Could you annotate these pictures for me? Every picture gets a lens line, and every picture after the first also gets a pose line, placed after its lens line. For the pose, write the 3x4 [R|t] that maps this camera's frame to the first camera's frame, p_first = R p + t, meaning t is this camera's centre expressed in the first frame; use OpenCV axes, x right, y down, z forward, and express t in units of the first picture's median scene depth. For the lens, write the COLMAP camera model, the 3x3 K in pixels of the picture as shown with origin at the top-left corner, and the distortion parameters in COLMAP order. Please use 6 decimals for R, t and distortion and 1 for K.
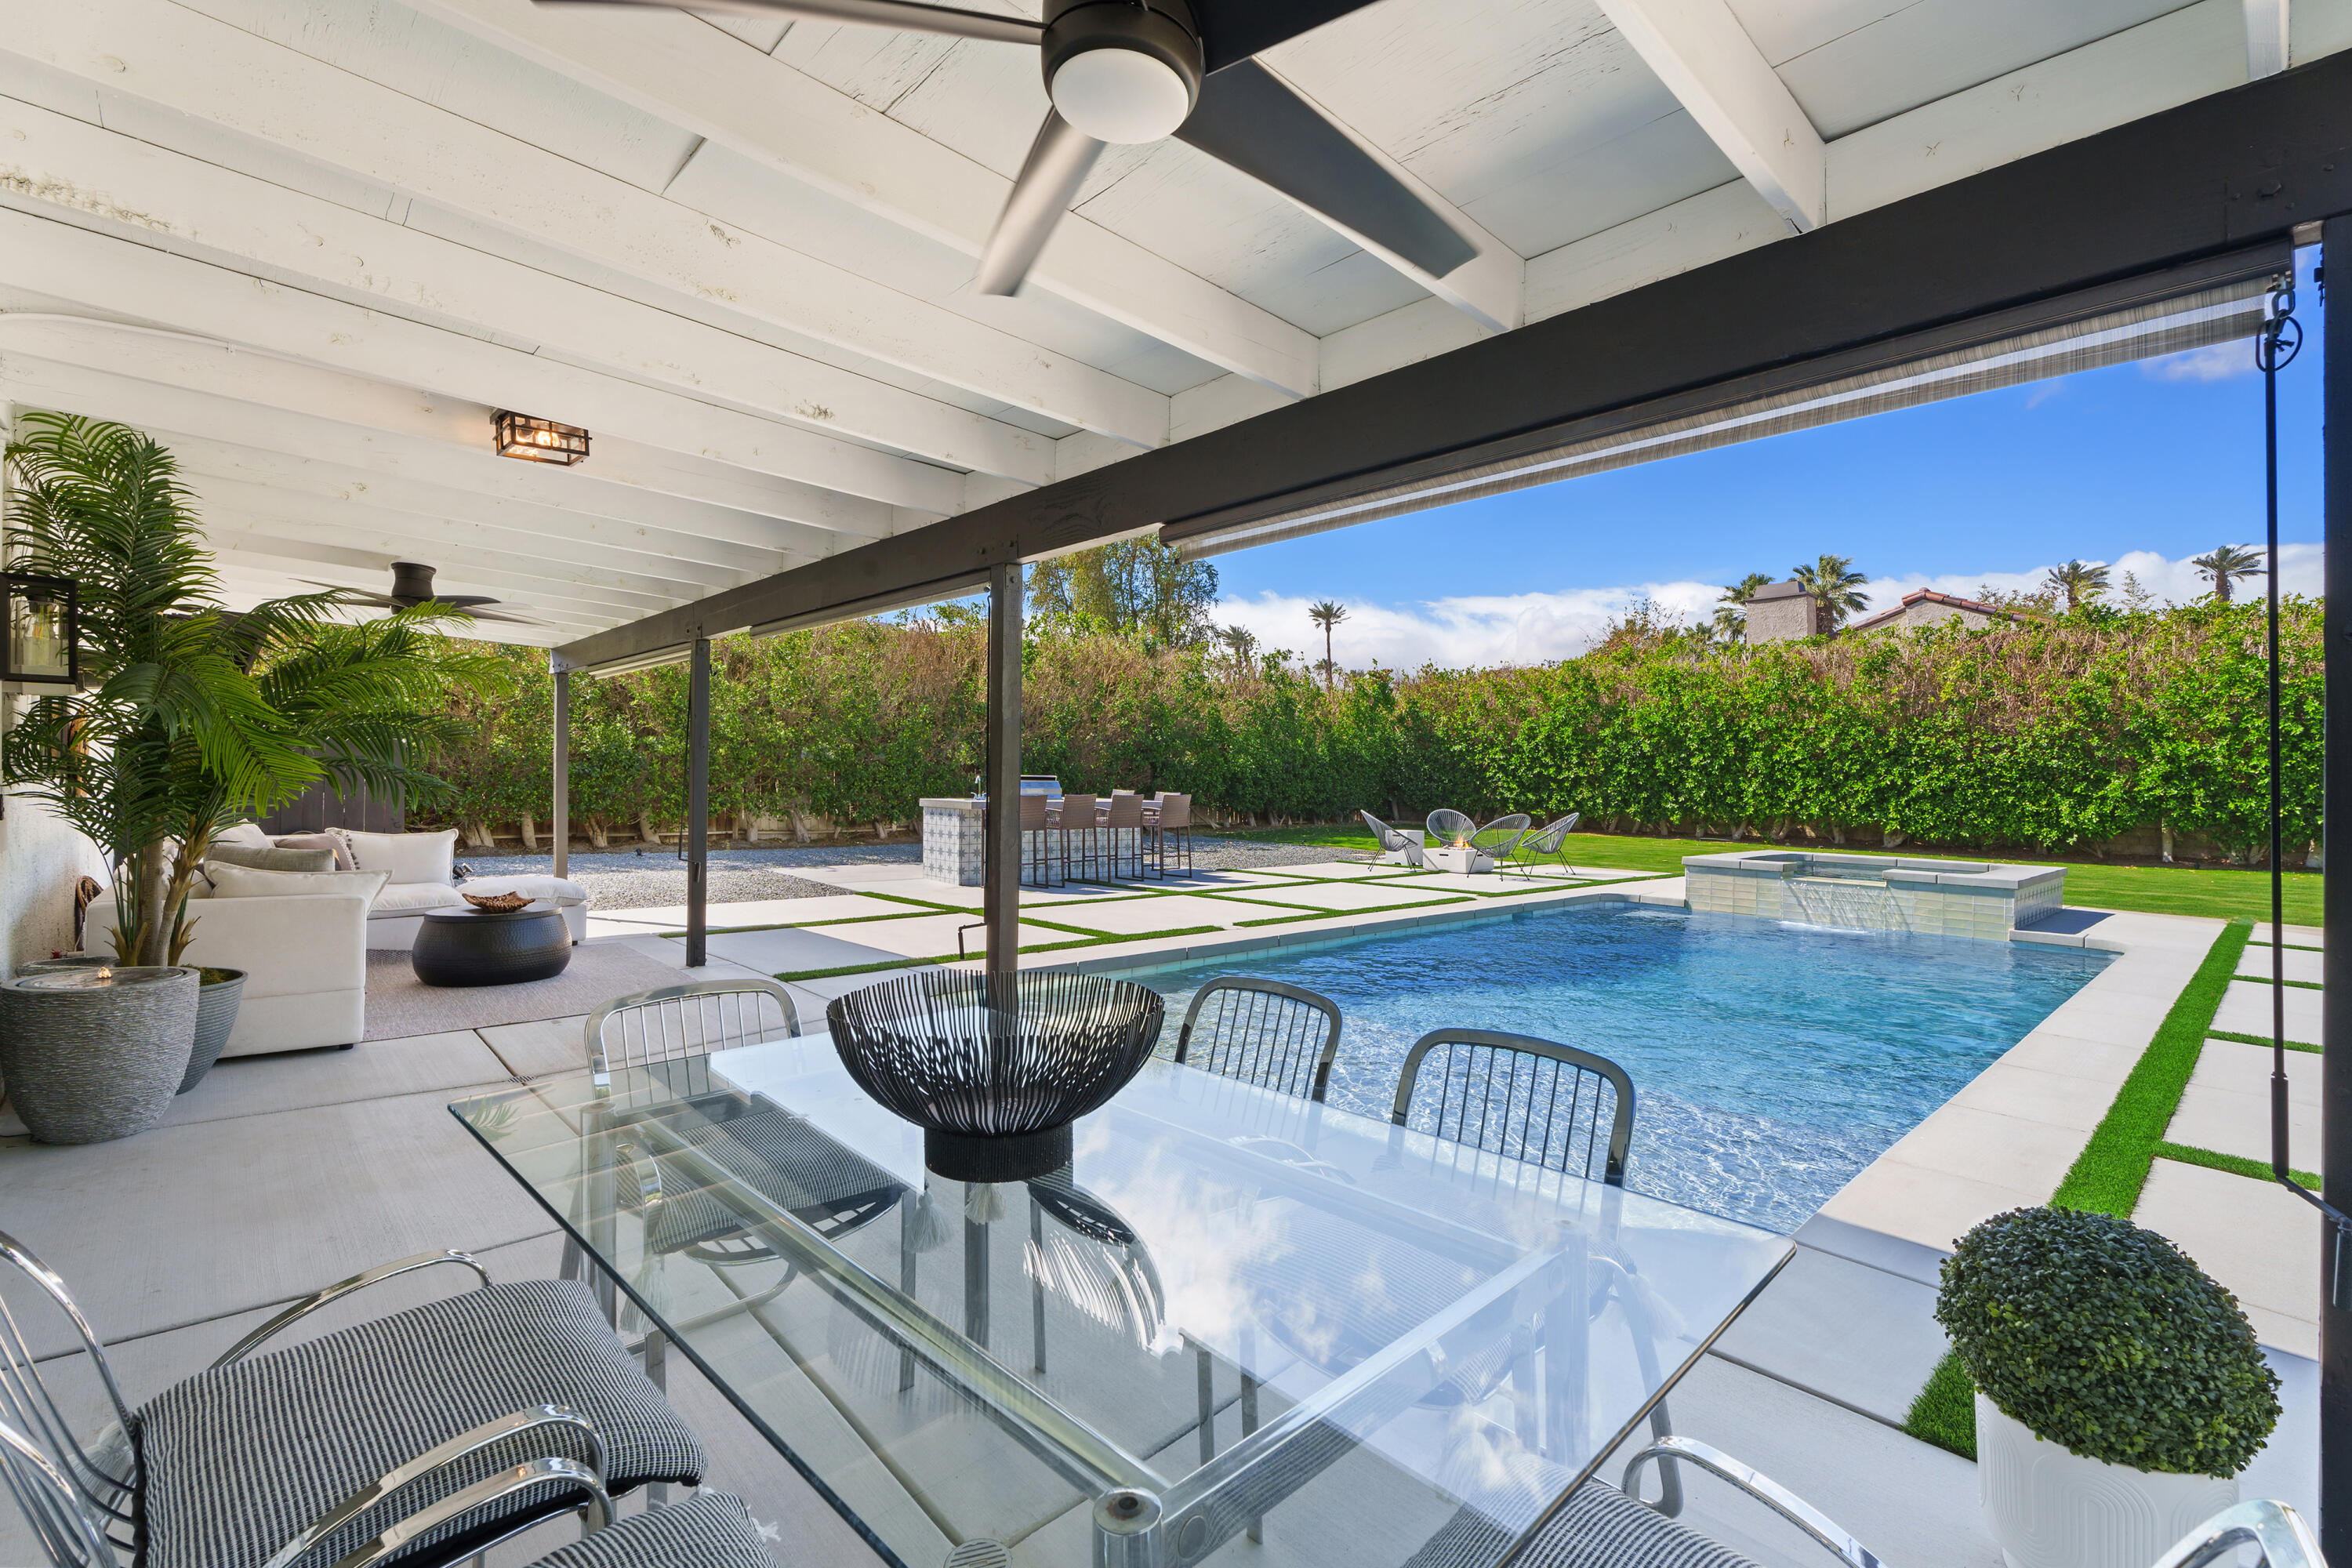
lens RADIAL K [[1050.8, 0, 1188.5], [0, 1050.8, 764.4], [0, 0, 1]] dist [0.000725, -0.001102]
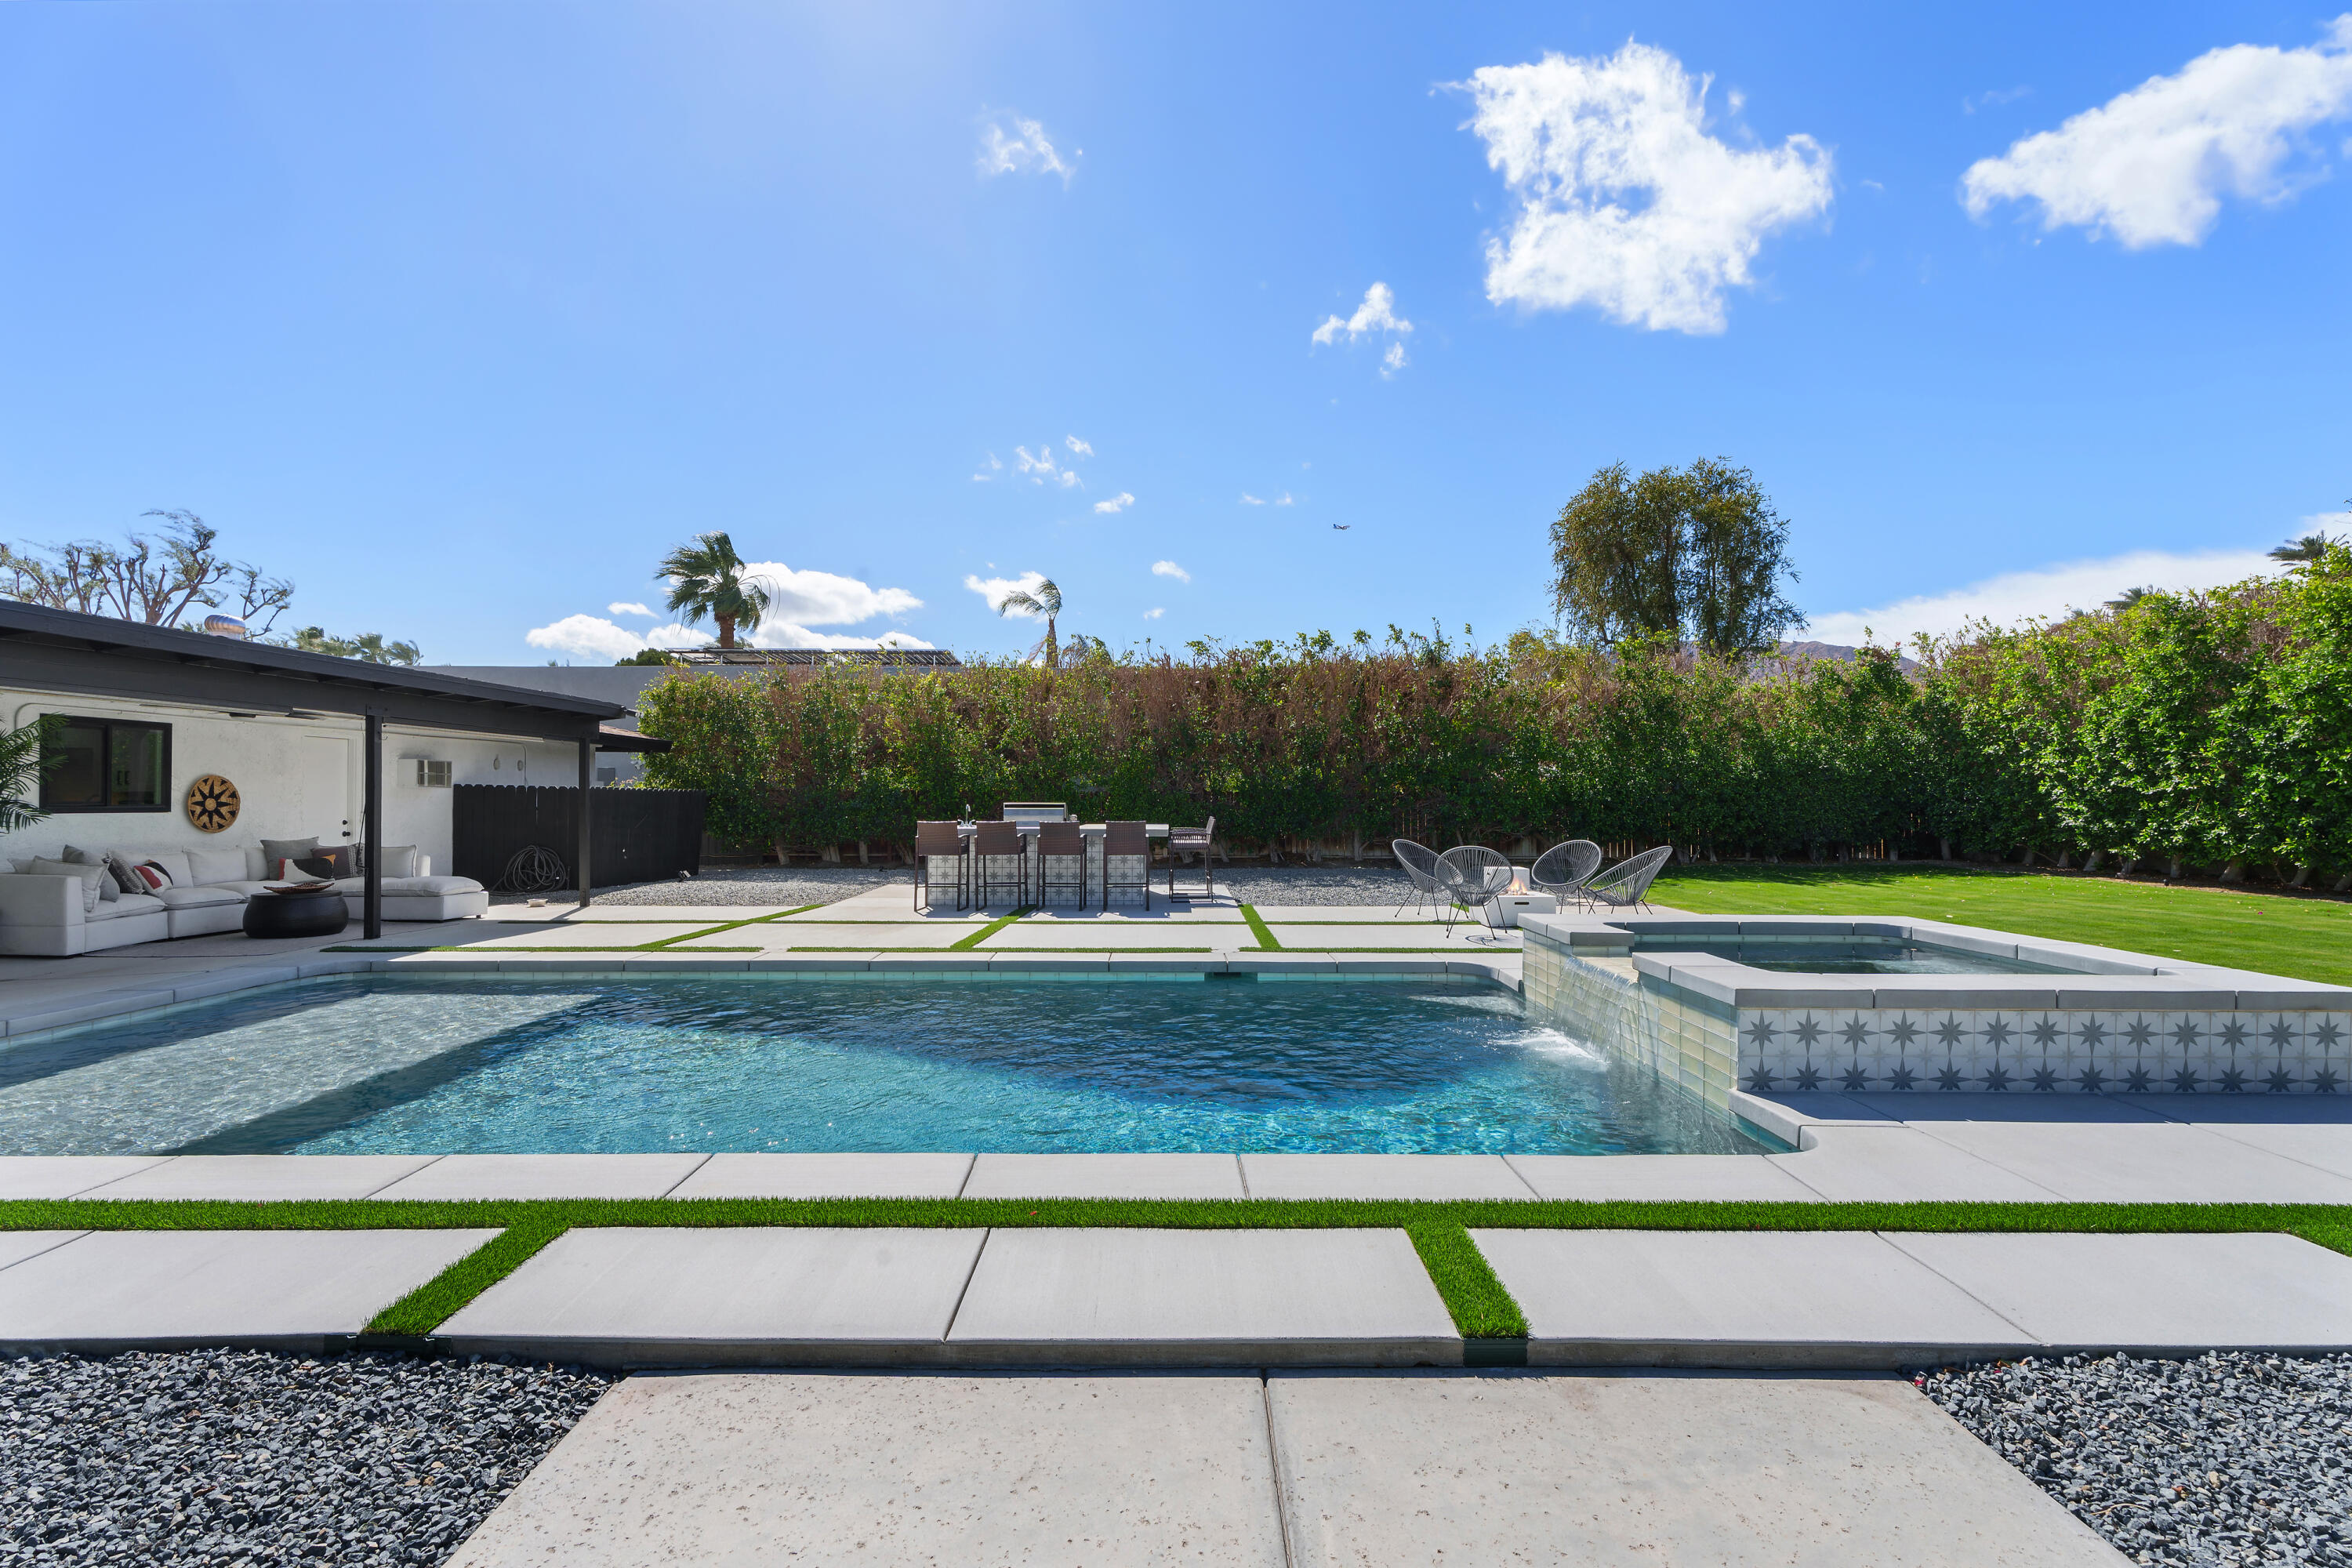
lens RADIAL K [[1050.8, 0, 1178.4], [0, 1050.8, 785.9], [0, 0, 1]] dist [0.000725, -0.001102]
pose [[0.736355, -0.026525, -0.676075, 0.409837], [0.018956, 0.999648, -0.018574, 0.011291], [0.676330, 0.000862, 0.736599, 0.217794]]
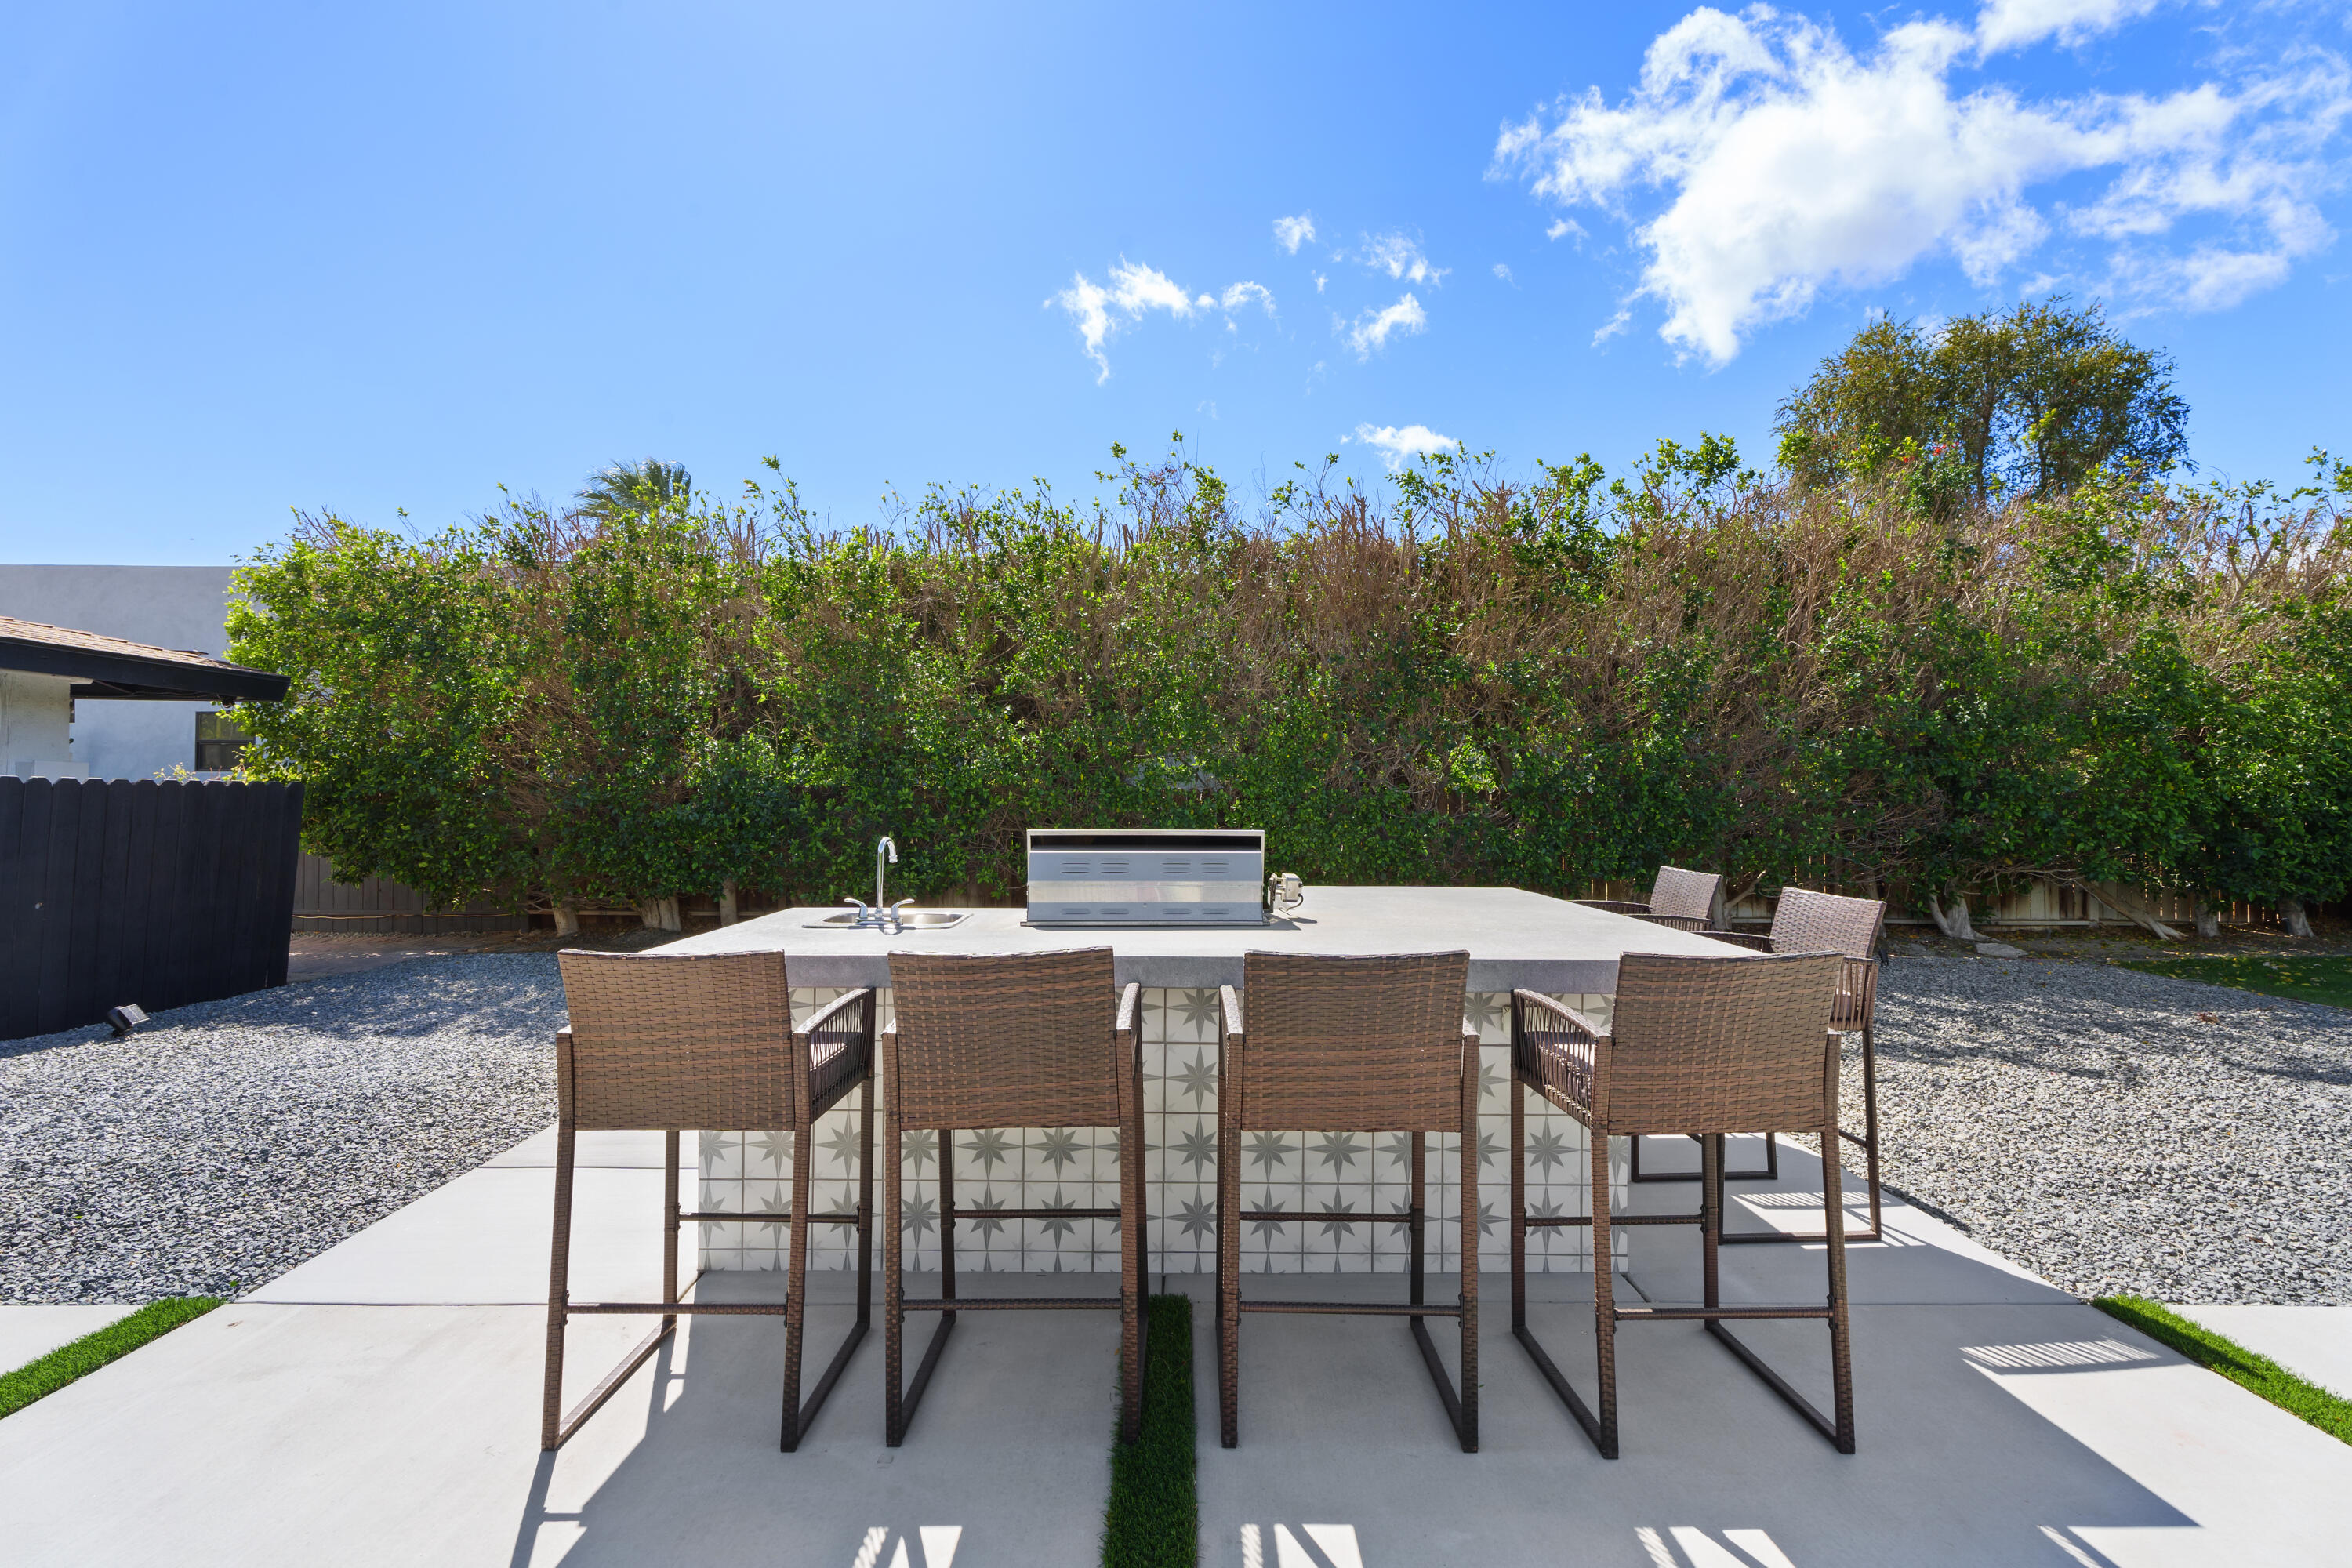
lens RADIAL K [[1050.8, 0, 1185.7], [0, 1050.8, 791.3], [0, 0, 1]] dist [0.000725, -0.001102]
pose [[0.742731, -0.018689, -0.669329, 0.018515], [0.015427, 0.999823, -0.010798, 0.003137], [0.669412, -0.002305, 0.742888, 0.518236]]
